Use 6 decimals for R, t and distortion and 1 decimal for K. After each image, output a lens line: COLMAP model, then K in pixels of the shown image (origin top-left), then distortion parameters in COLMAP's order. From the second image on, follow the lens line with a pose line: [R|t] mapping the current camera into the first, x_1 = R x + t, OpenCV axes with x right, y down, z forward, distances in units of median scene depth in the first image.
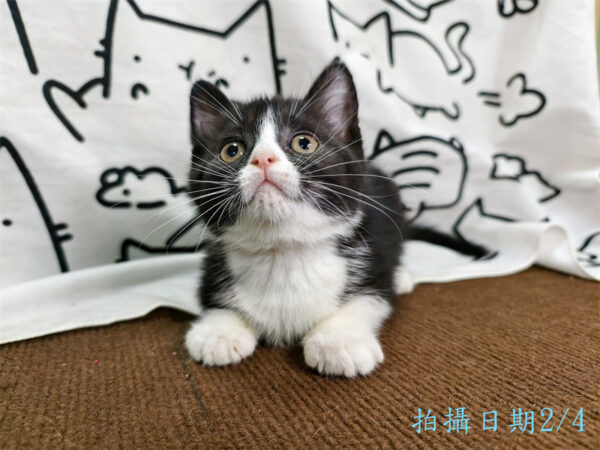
lens RADIAL K [[427.9, 0, 298.3], [0, 427.9, 239.8], [0, 0, 1]] dist [0.007303, -0.034226]
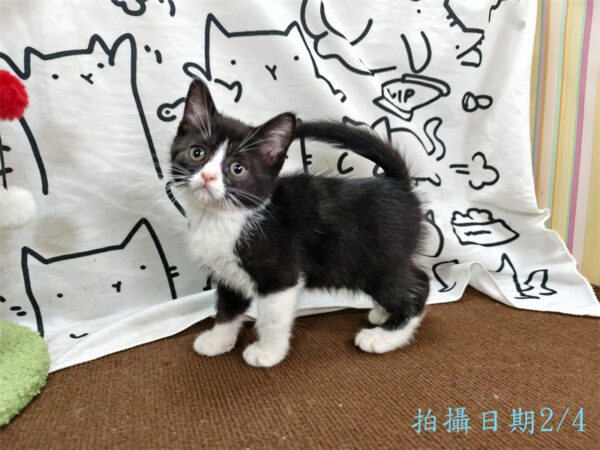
lens RADIAL K [[402.3, 0, 288.2], [0, 402.3, 227.3], [0, 0, 1]] dist [-0.037844, 0.001305]
pose [[0.993985, -0.005259, -0.109386, 0.049404], [-0.000471, 0.998632, -0.052290, -0.106499], [0.109511, 0.052027, 0.992623, -0.473197]]
